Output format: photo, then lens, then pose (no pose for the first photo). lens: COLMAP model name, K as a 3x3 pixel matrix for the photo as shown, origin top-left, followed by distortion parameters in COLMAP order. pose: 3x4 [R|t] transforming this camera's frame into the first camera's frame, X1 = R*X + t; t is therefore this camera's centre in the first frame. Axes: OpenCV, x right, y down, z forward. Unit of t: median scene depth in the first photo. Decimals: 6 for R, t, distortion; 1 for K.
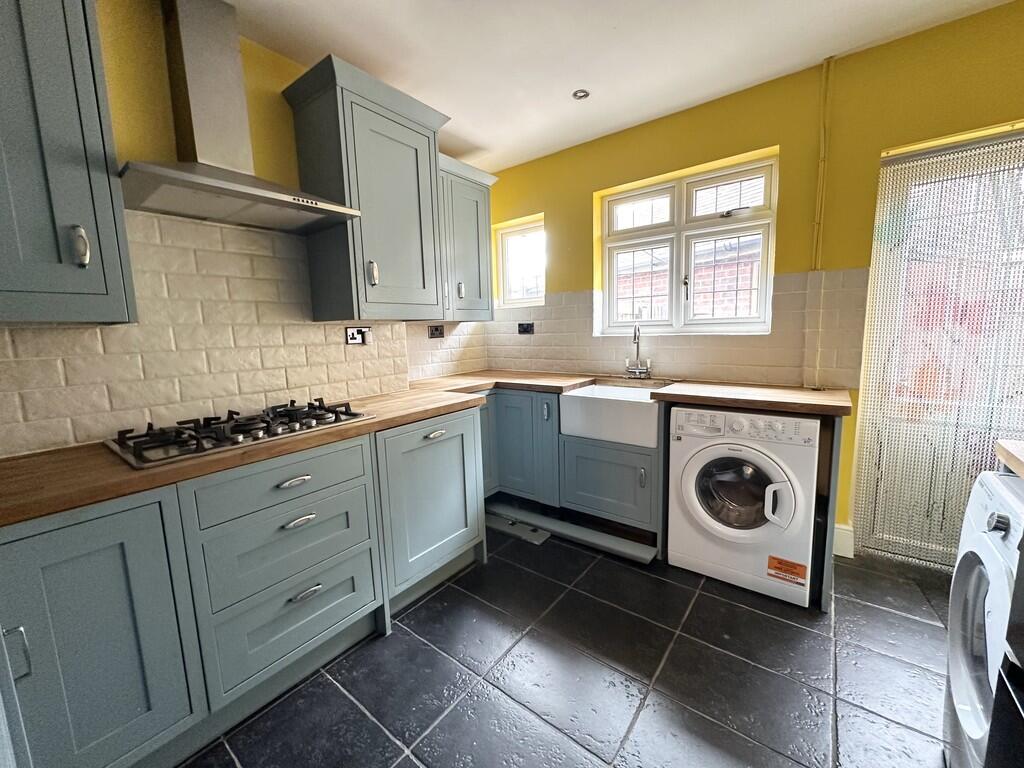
lens RADIAL K [[412.9, 0, 510.9], [0, 412.9, 383.5], [0, 0, 1]] dist [-0.000237, -0.000111]
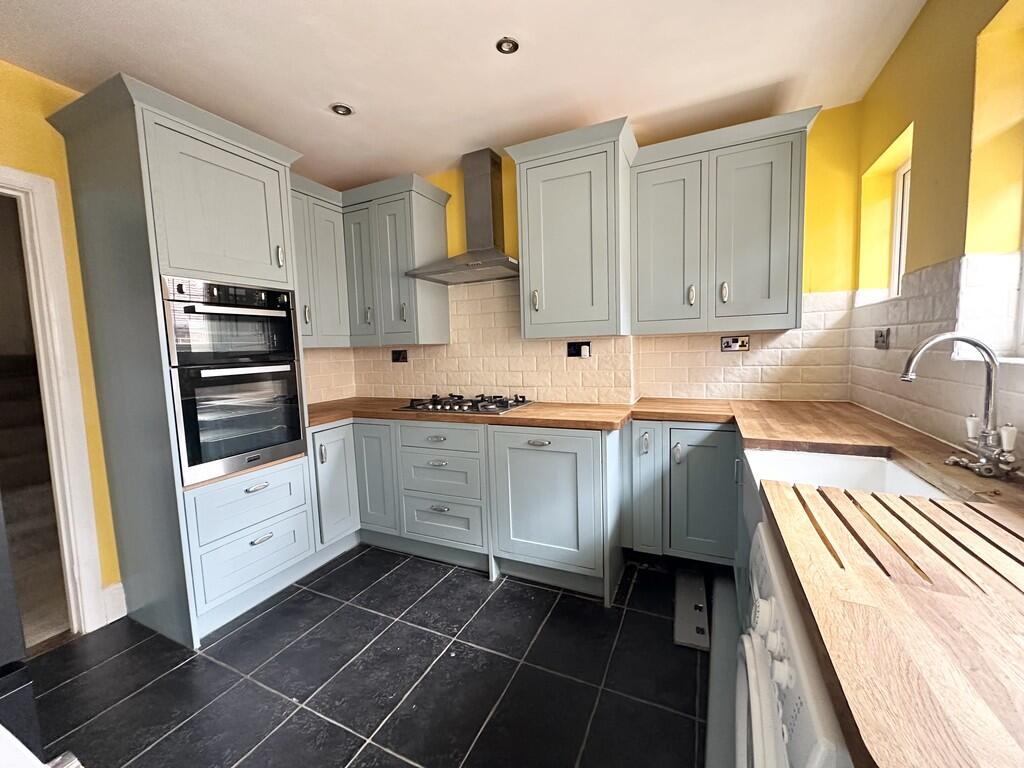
lens RADIAL K [[412.9, 0, 509.0], [0, 412.9, 384.0], [0, 0, 1]] dist [-0.000237, -0.000111]
pose [[0.208274, 0.110917, -0.971761, 0.794625], [-0.102556, 0.990549, 0.091081, -0.115843], [0.972679, 0.080690, 0.217680, 0.624736]]
